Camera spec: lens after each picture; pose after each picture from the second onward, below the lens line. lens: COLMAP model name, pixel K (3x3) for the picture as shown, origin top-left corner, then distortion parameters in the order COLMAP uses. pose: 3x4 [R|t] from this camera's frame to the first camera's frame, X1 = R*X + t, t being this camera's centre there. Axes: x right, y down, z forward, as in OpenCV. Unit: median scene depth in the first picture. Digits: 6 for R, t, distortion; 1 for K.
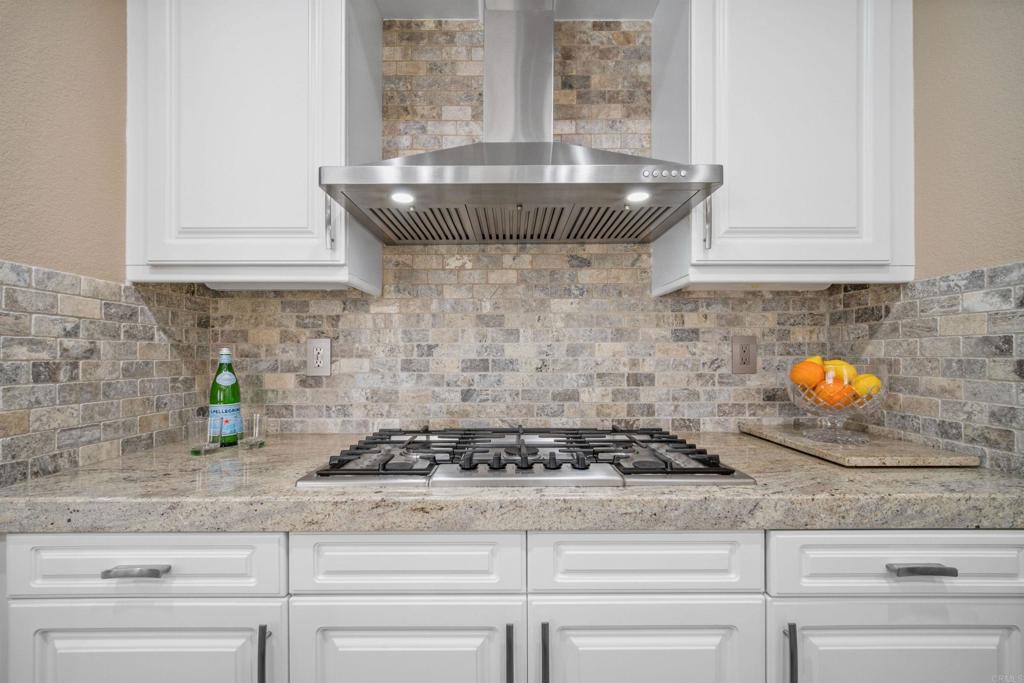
lens RADIAL K [[412.5, 0, 511.4], [0, 412.5, 355.4], [0, 0, 1]] dist [-0.002362, 0.000133]
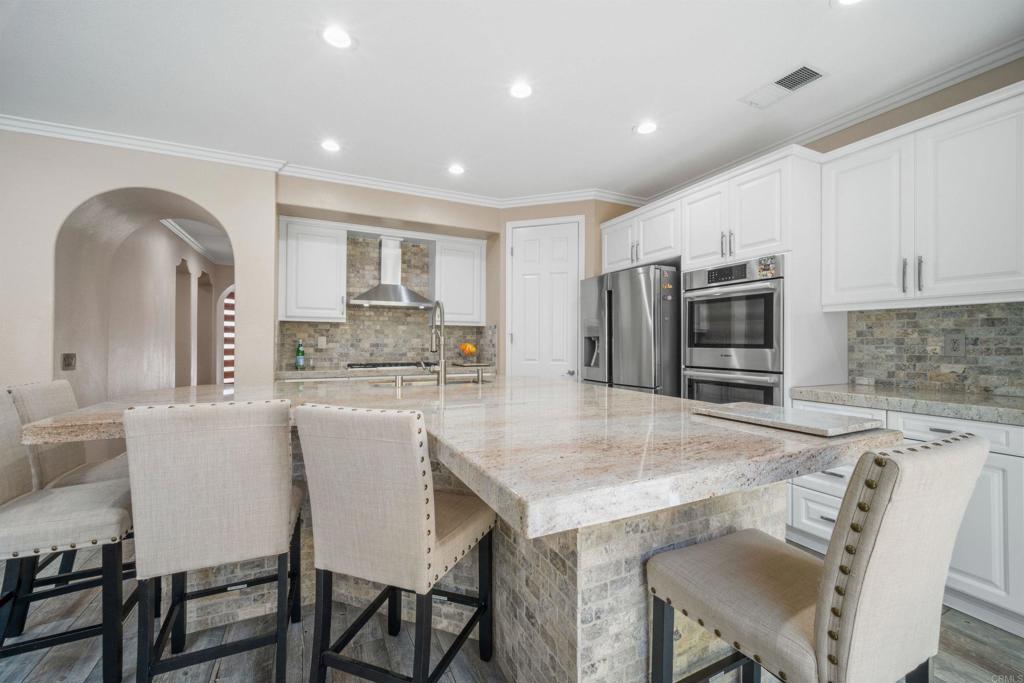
lens RADIAL K [[412.5, 0, 513.7], [0, 412.5, 341.0], [0, 0, 1]] dist [-0.002362, 0.000133]
pose [[0.899222, 0.008887, 0.437402, -0.526576], [-0.006454, 0.999954, -0.007047, 0.005702], [-0.437445, 0.003514, 0.899238, -2.420056]]
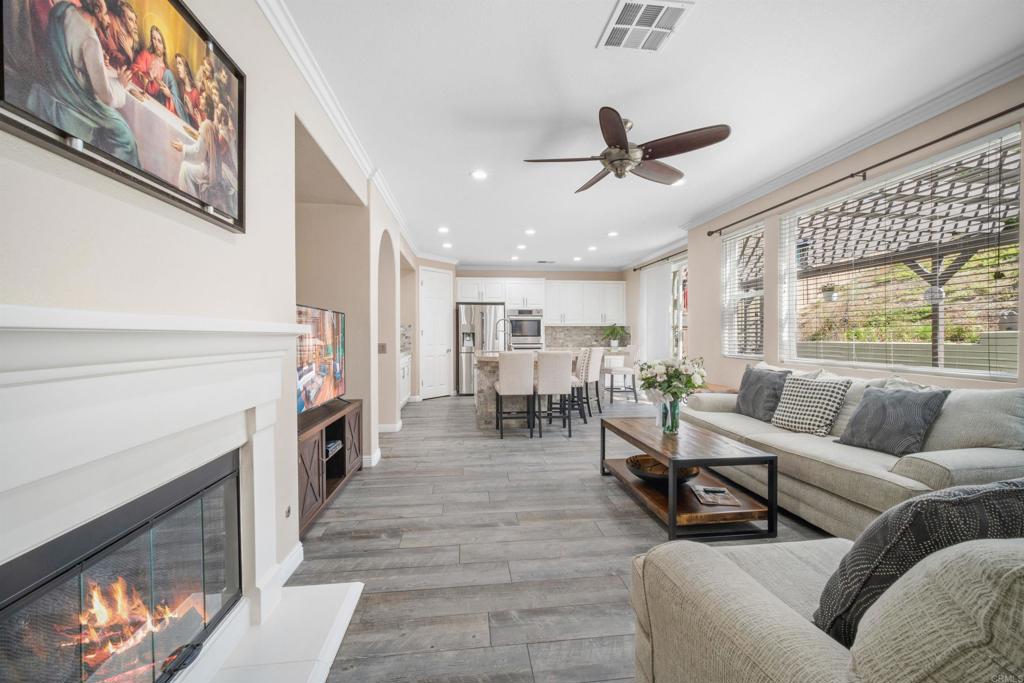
lens RADIAL K [[412.5, 0, 509.2], [0, 412.5, 335.5], [0, 0, 1]] dist [-0.002362, 0.000133]
pose [[-0.110846, 0.005378, 0.993823, -4.687224], [0.007518, 0.999961, -0.004573, 0.026886], [-0.993809, 0.006964, -0.110882, -0.135076]]
